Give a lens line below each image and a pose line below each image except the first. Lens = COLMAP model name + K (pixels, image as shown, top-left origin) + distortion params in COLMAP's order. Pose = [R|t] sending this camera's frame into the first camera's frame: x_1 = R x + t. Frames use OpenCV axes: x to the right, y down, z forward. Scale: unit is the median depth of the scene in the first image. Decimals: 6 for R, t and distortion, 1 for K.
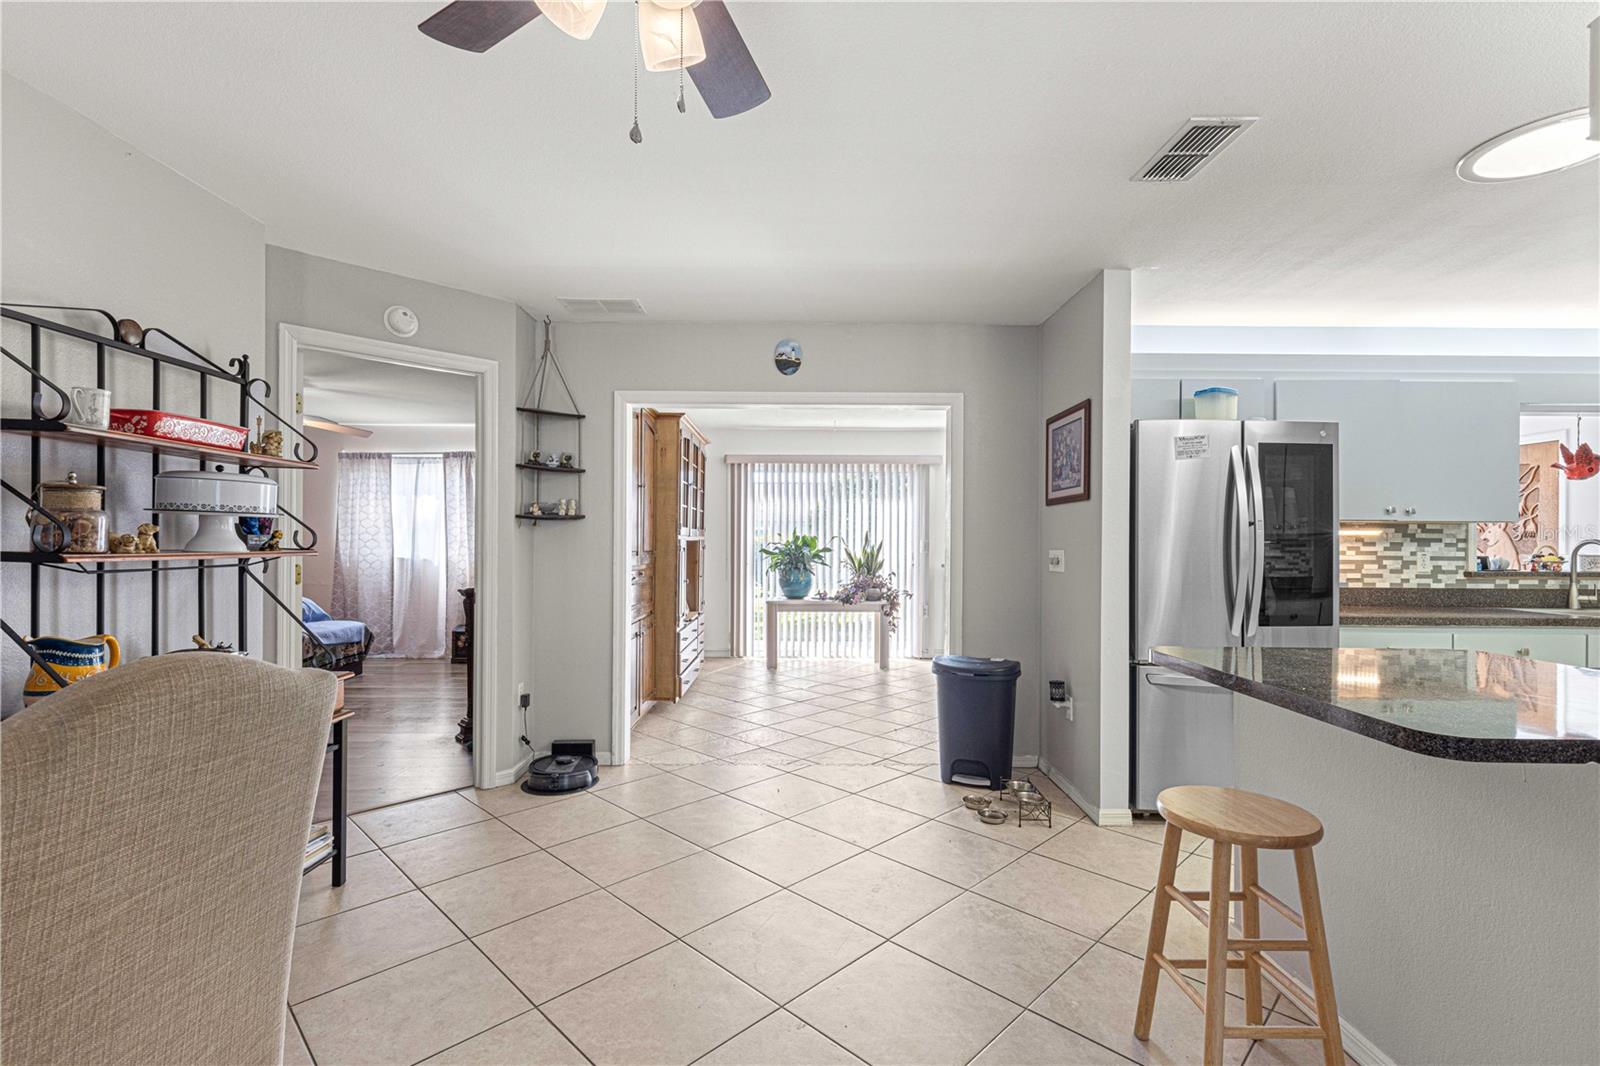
lens RADIAL K [[720.0, 0, 803.2], [0, 720.0, 538.4], [0, 0, 1]] dist [0.008064, 0.000395]
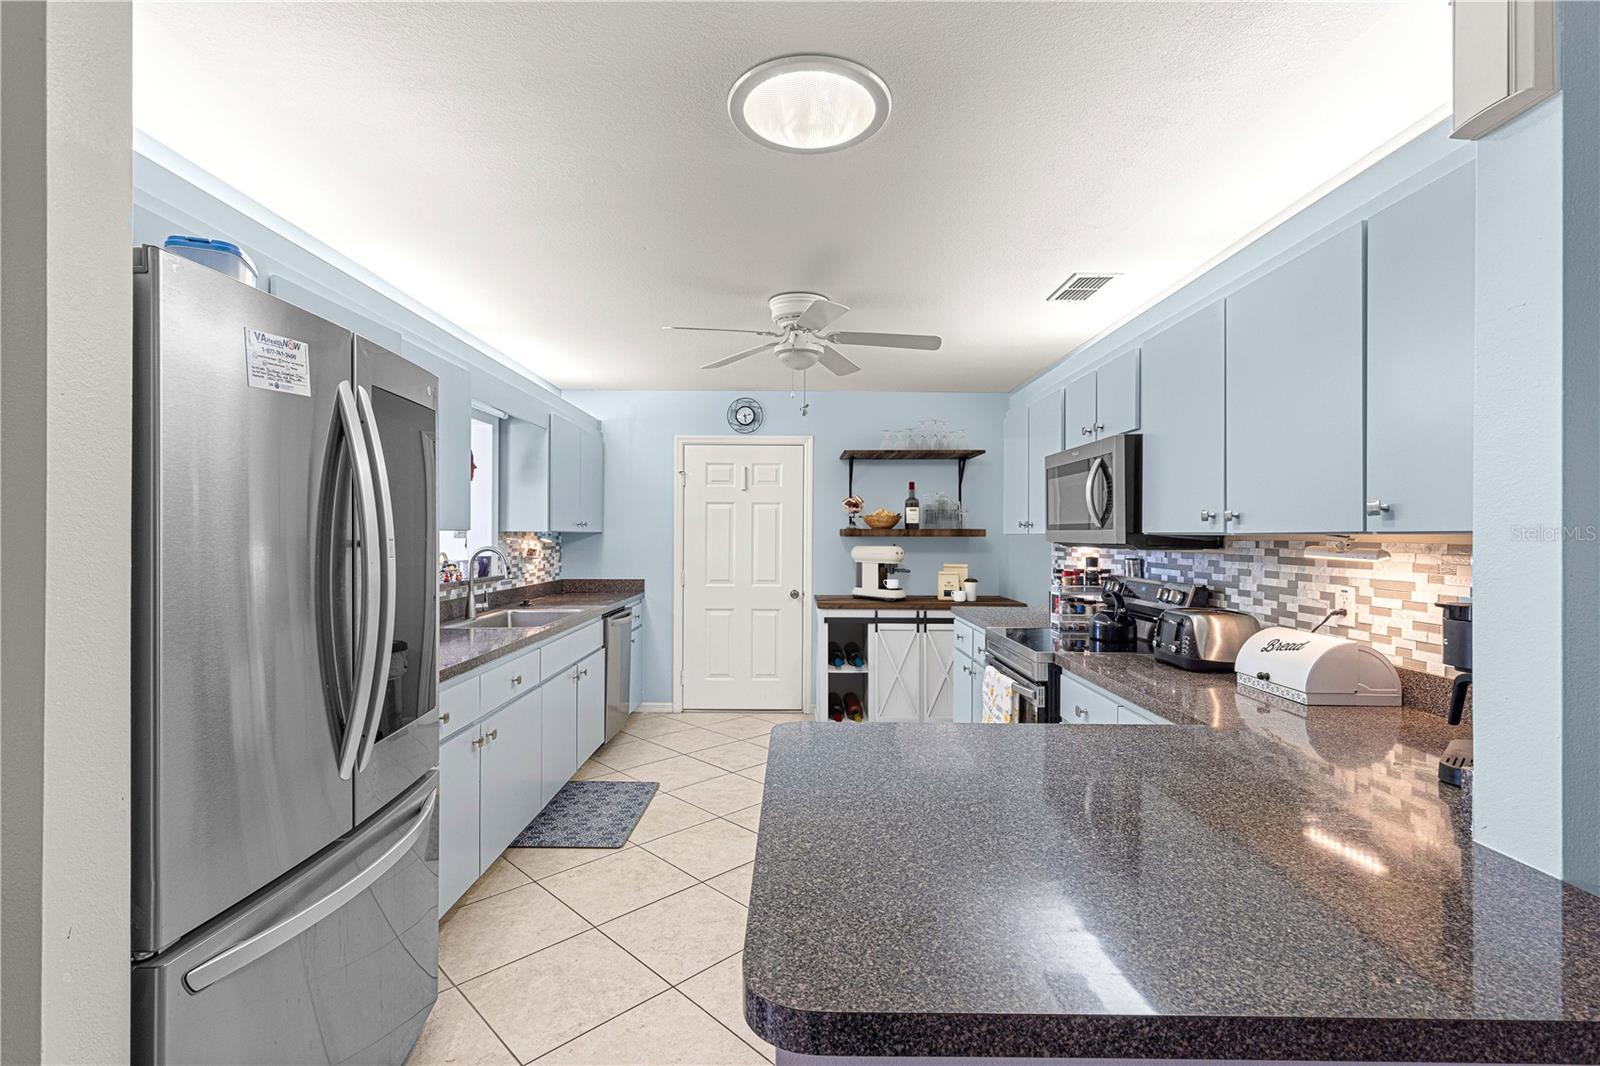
lens RADIAL K [[720.0, 0, 801.6], [0, 720.0, 527.2], [0, 0, 1]] dist [0.008064, 0.000395]
pose [[-0.007624, -0.001283, 0.999970, 0.094388], [0.003269, 0.999994, 0.001308, -0.023762], [-0.999966, 0.003279, -0.007620, 0.569752]]
